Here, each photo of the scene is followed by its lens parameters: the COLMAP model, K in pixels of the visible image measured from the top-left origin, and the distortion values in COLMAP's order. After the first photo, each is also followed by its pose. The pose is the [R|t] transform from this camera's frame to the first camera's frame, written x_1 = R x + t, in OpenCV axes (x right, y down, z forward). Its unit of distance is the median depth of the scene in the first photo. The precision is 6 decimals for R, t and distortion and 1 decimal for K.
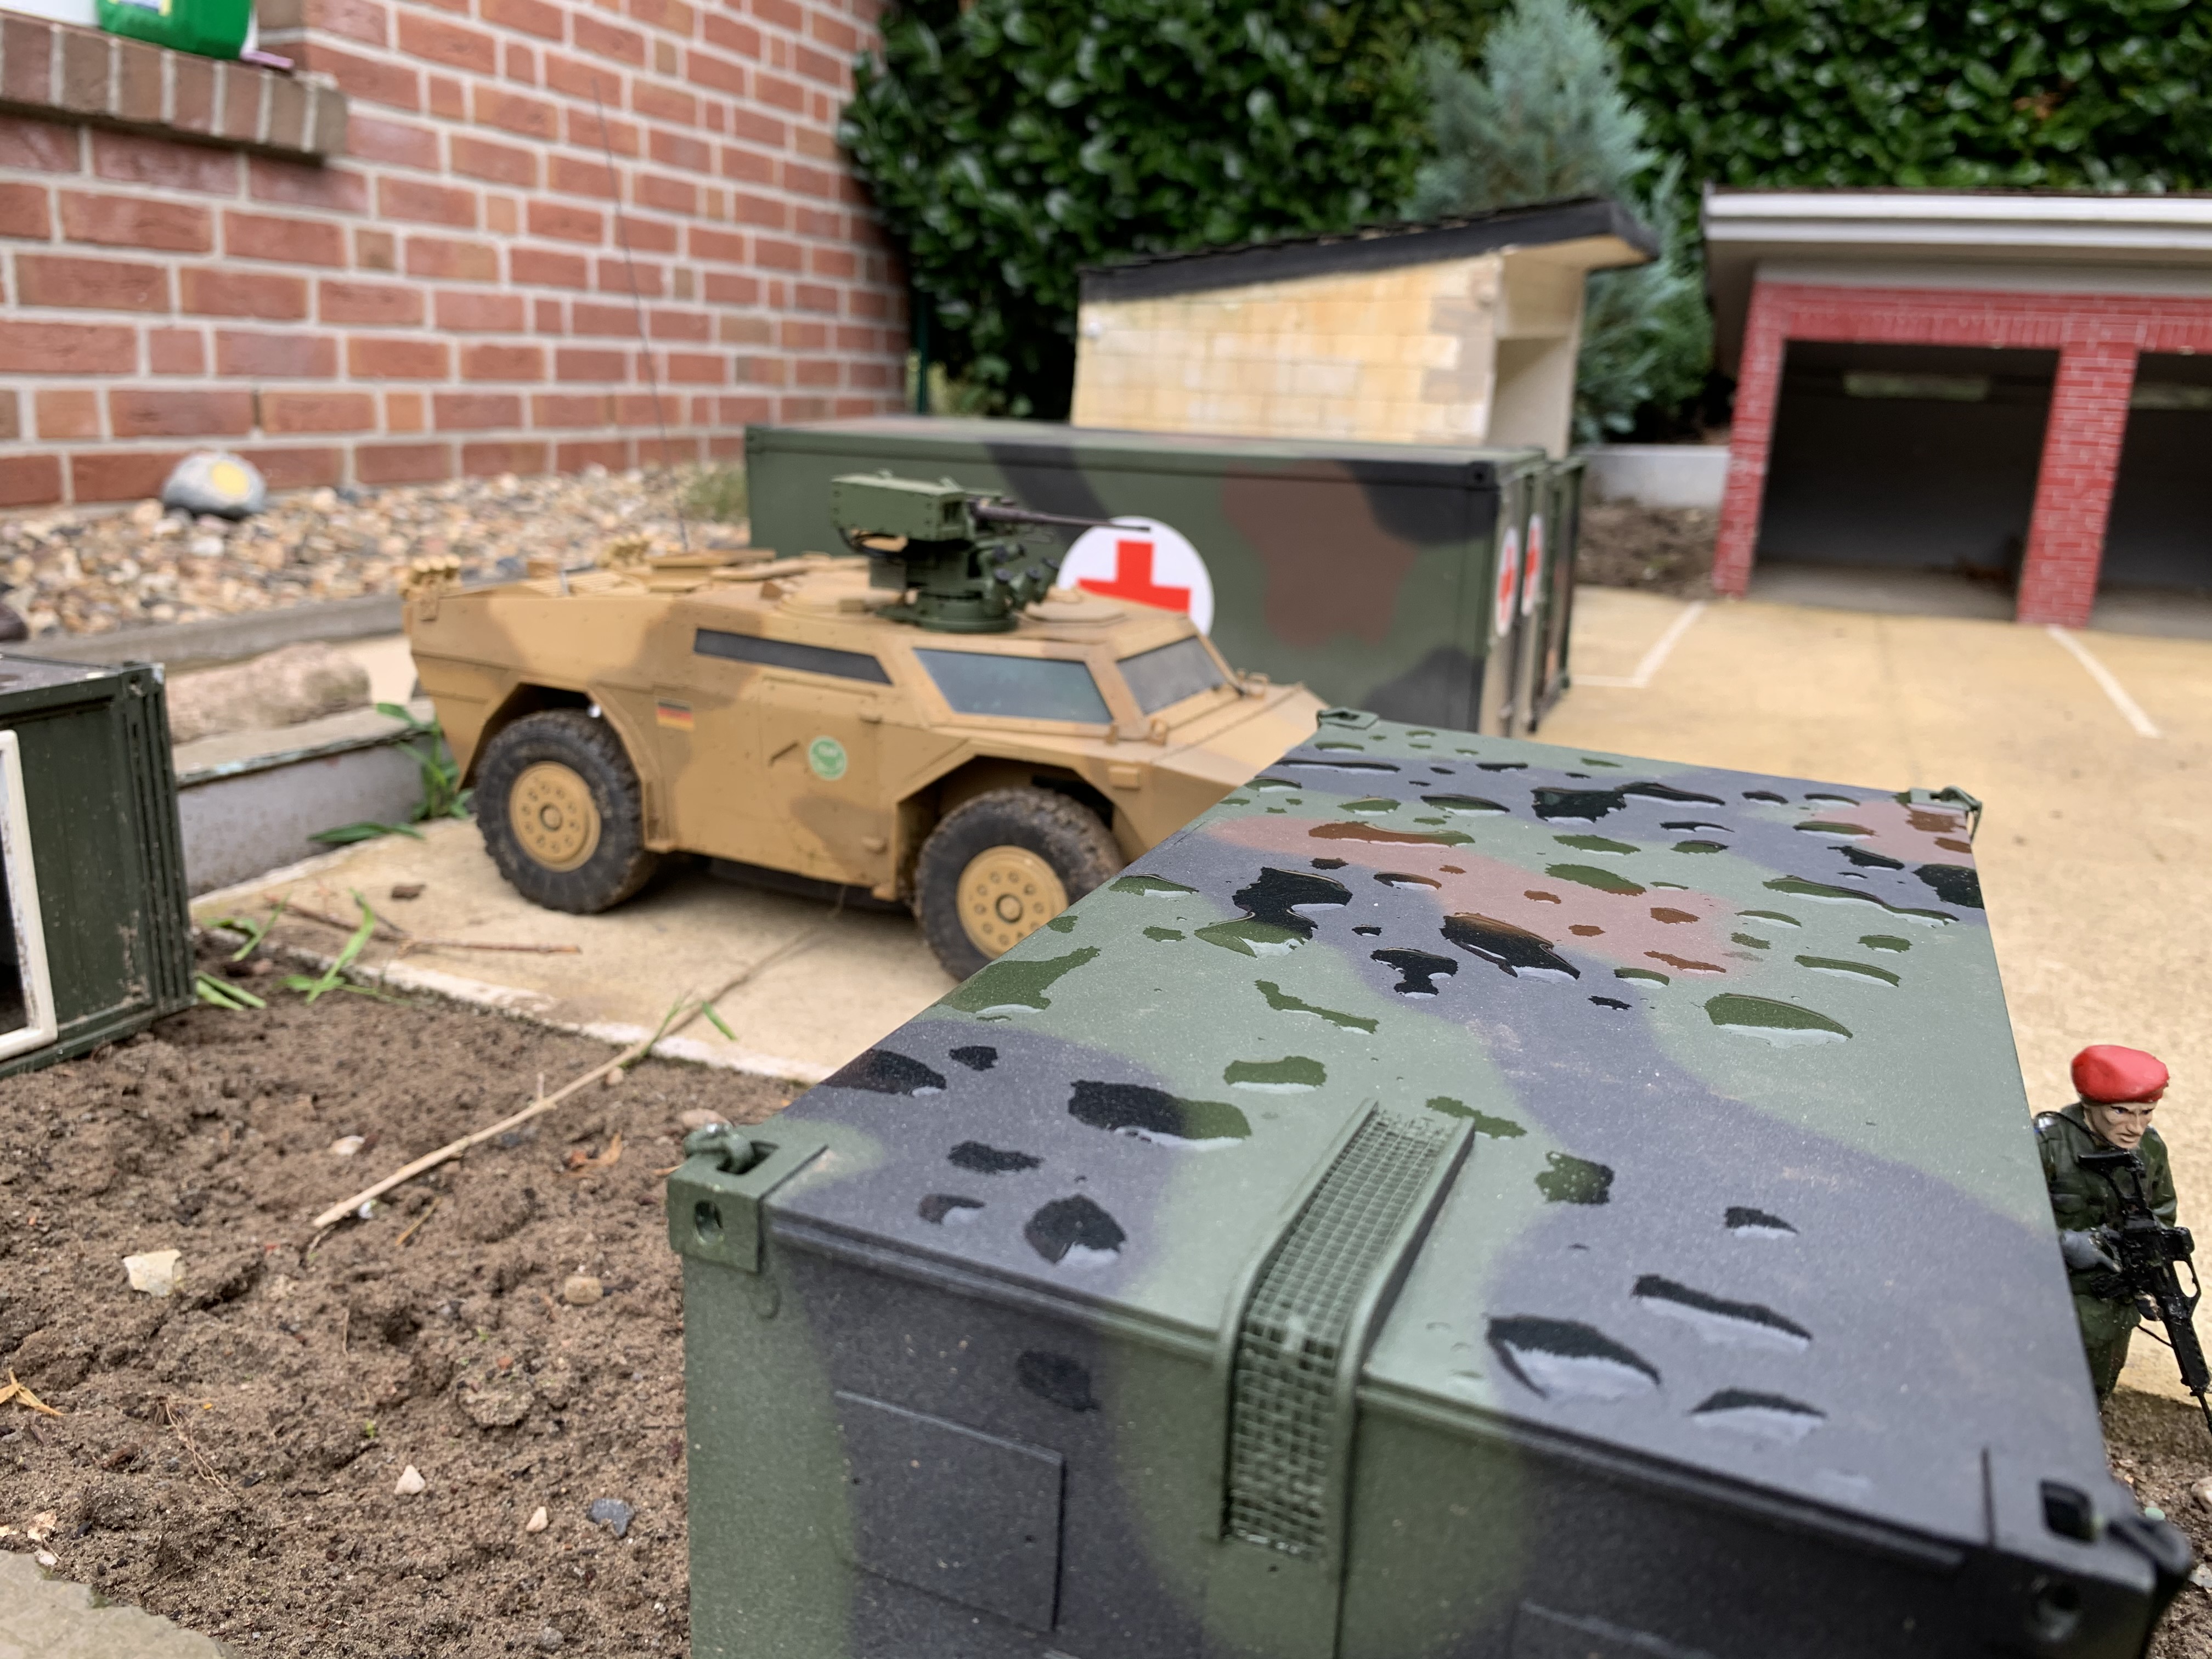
lens RADIAL K [[1721.4, 0, 1051.2], [0, 1721.4, 824.1], [0, 0, 1]] dist [-0.001439, -0.007466]
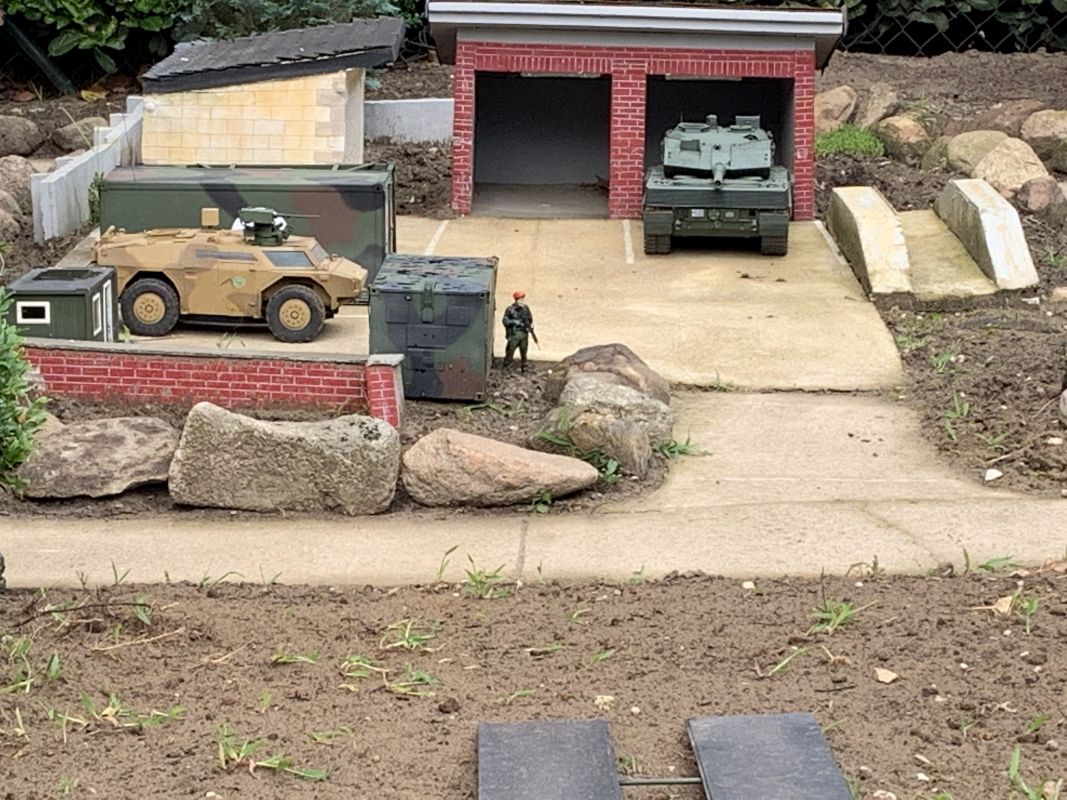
lens RADIAL K [[3293.5, 0, 533.5], [0, 3293.5, 400.0], [0, 0, 1]] dist [-0.195331, -0.637919]
pose [[0.923680, -0.086266, 0.373328, -2.127158], [0.114270, 0.992008, -0.053498, 0.641277], [-0.365730, 0.092075, 0.926155, -5.573098]]
